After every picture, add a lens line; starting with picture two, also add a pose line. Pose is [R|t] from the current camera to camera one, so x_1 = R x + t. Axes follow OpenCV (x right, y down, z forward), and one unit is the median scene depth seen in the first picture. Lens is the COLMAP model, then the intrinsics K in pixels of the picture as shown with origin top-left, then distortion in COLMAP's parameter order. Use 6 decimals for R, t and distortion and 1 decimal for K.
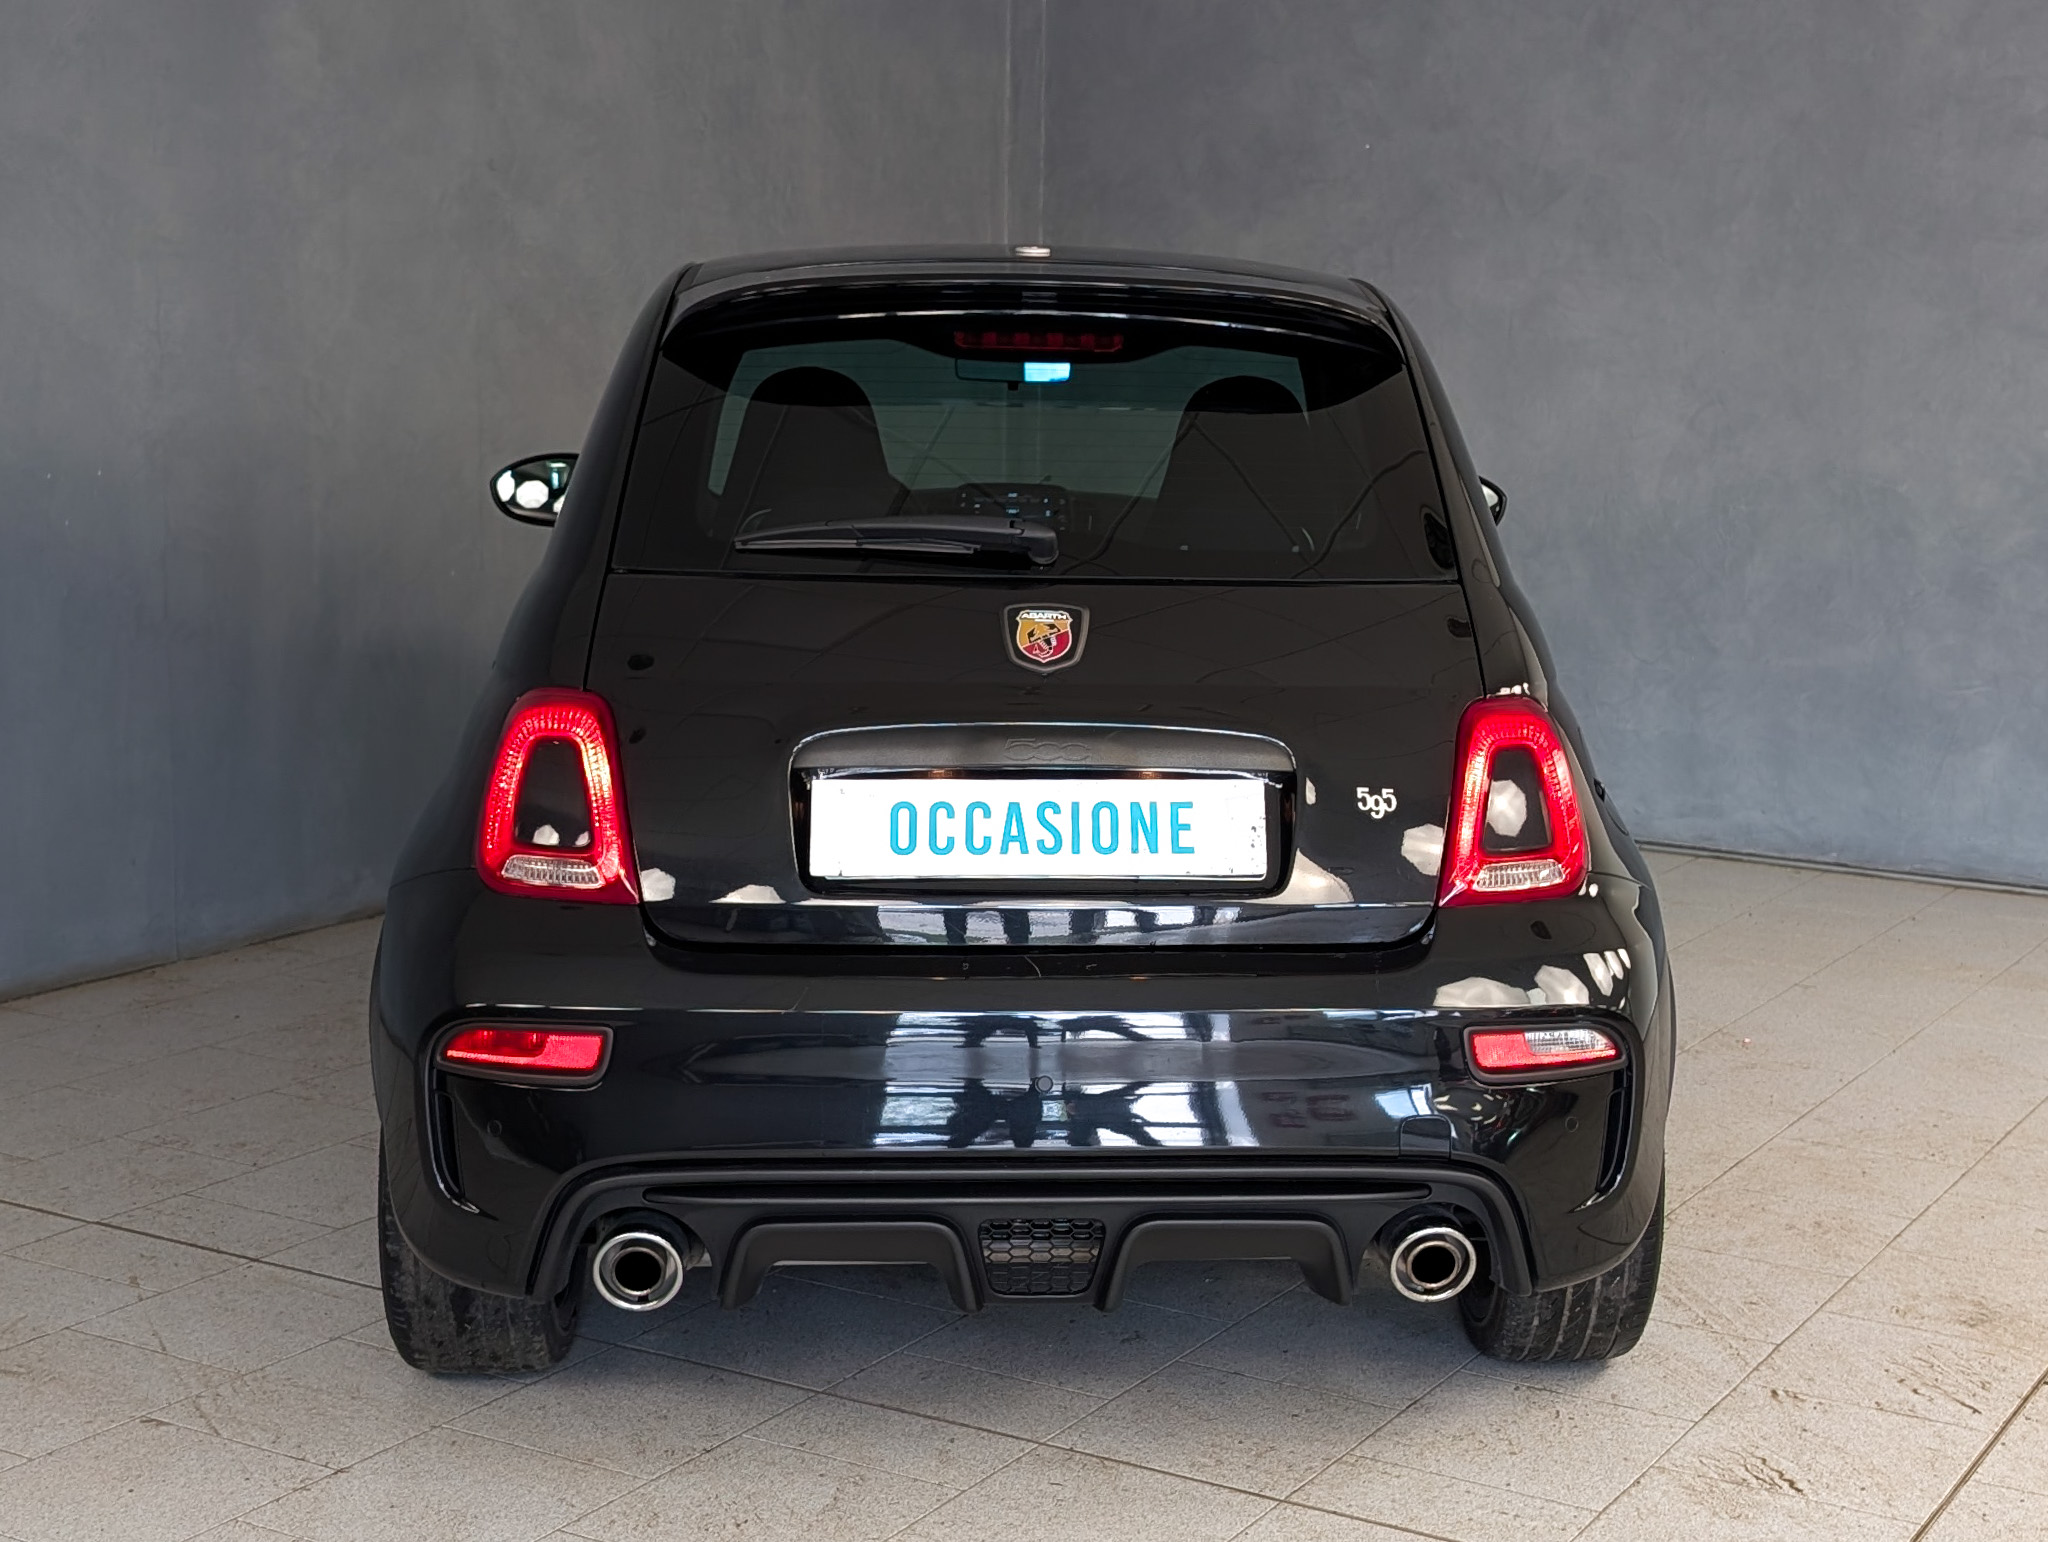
lens RADIAL K [[1500.6, 0, 995.5], [0, 1500.6, 768.8], [0, 0, 1]] dist [0.062485, -0.062701]
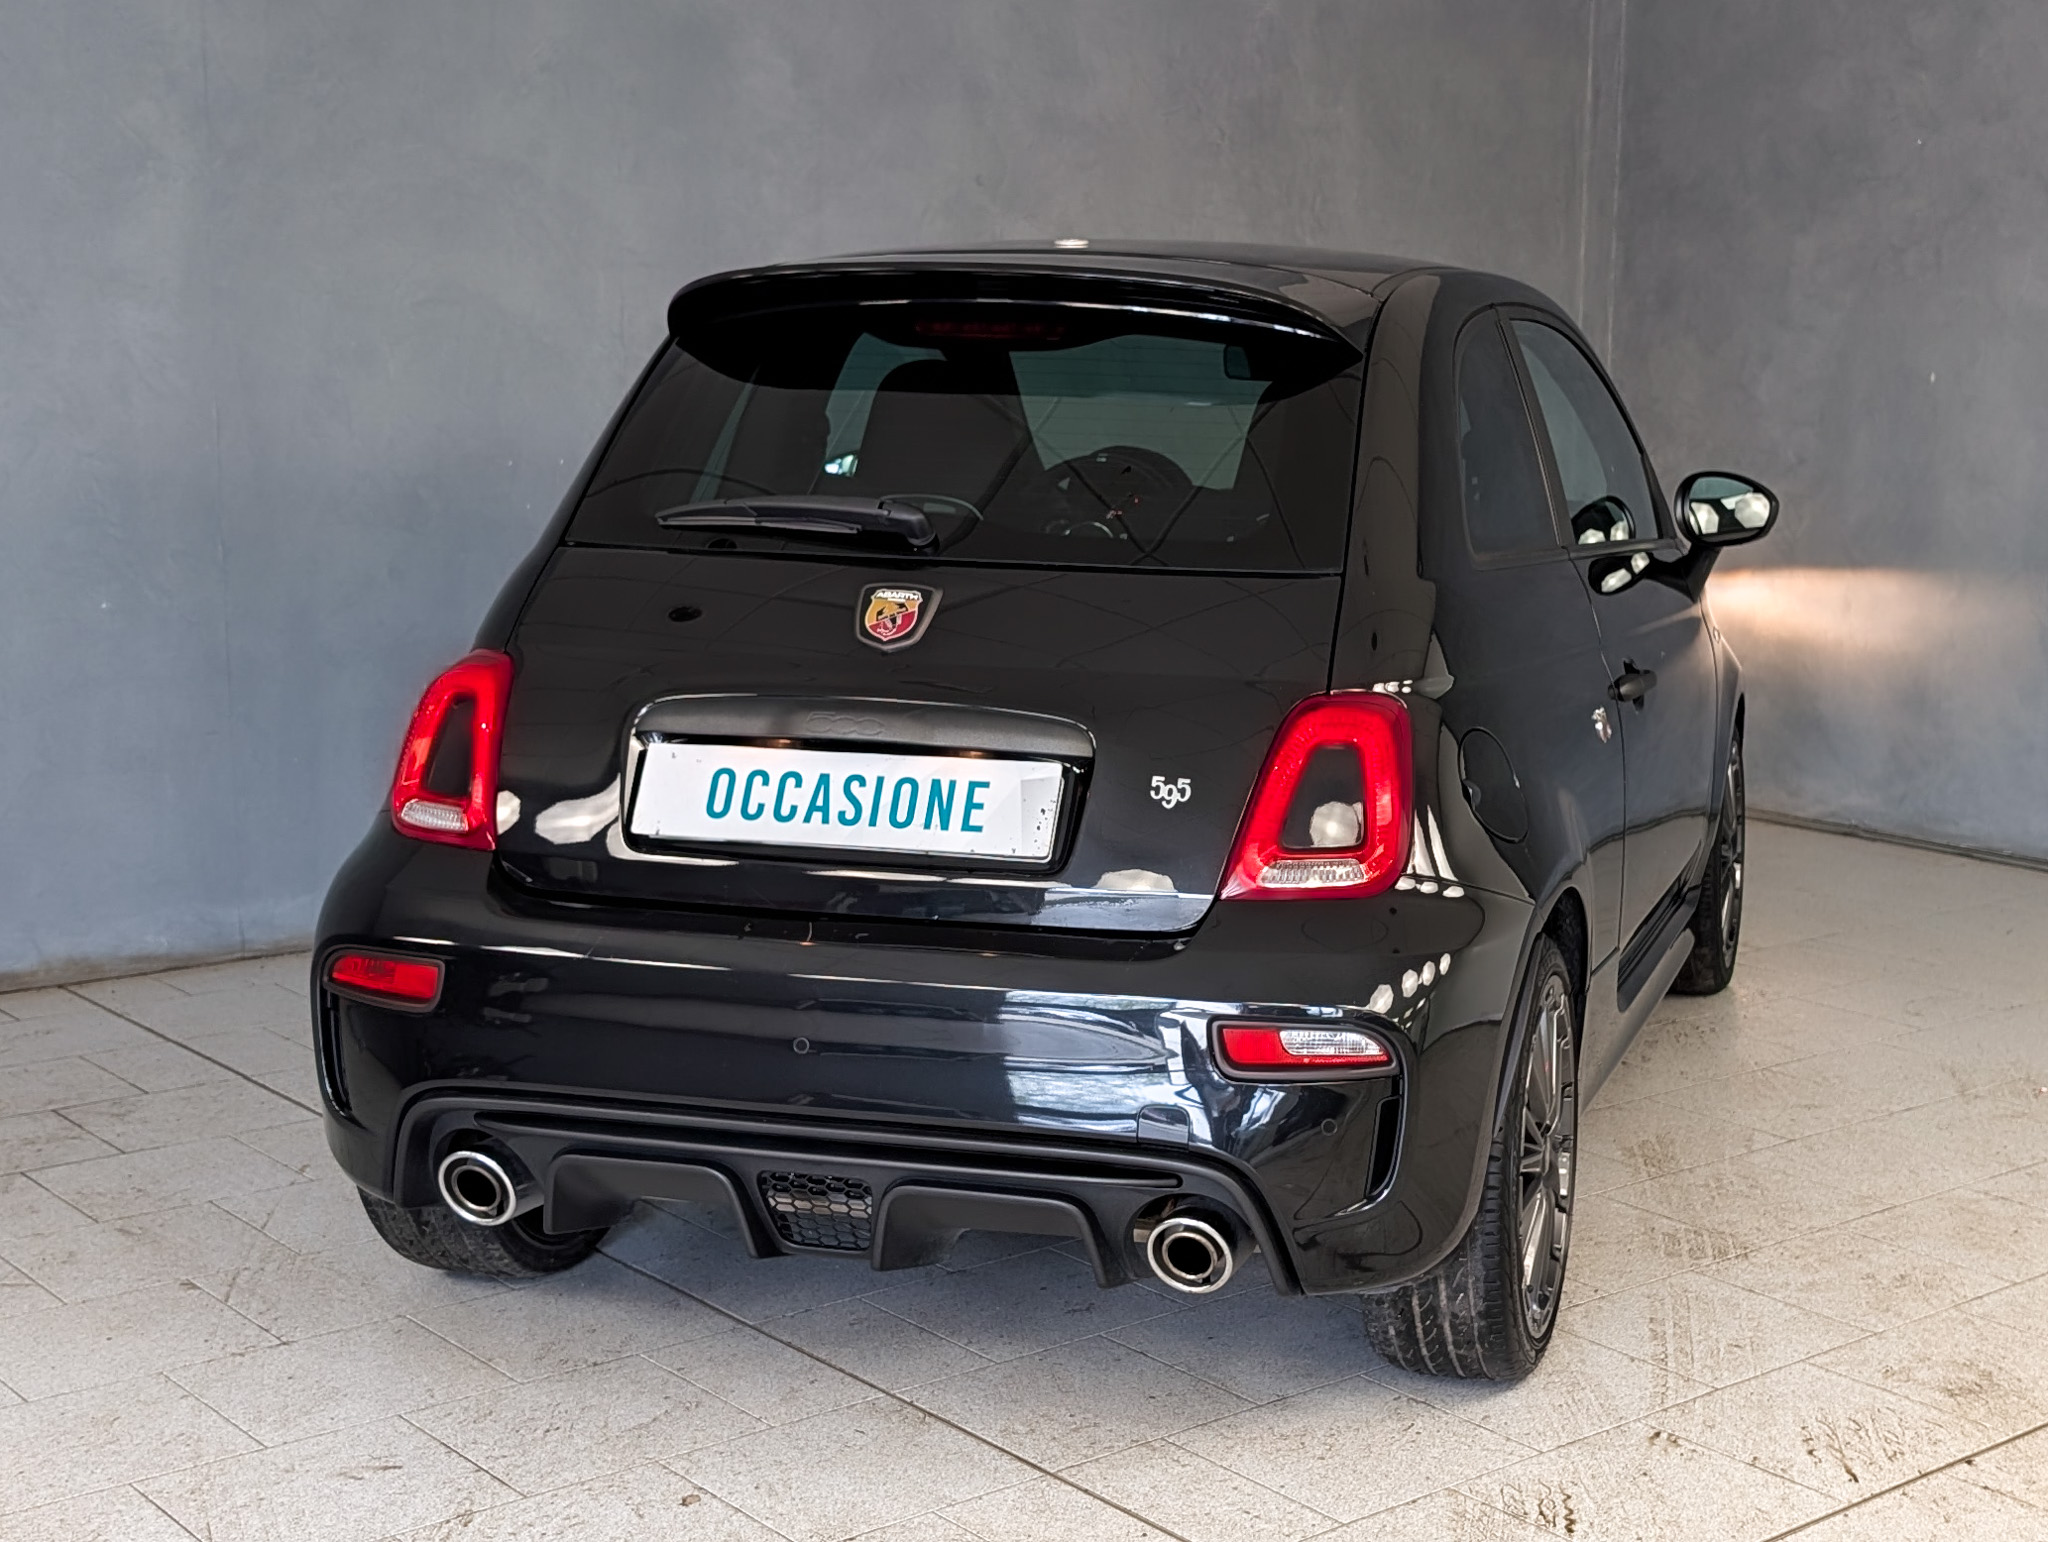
lens RADIAL K [[1459.3, 0, 1024.0], [0, 1459.3, 771.0], [0, 0, 1]] dist [0.039266, -0.029663]
pose [[0.985045, 0.050442, -0.164751, 0.311123], [-0.048510, 0.998699, 0.015730, -0.001937], [0.165330, -0.007503, 0.986210, 0.030293]]
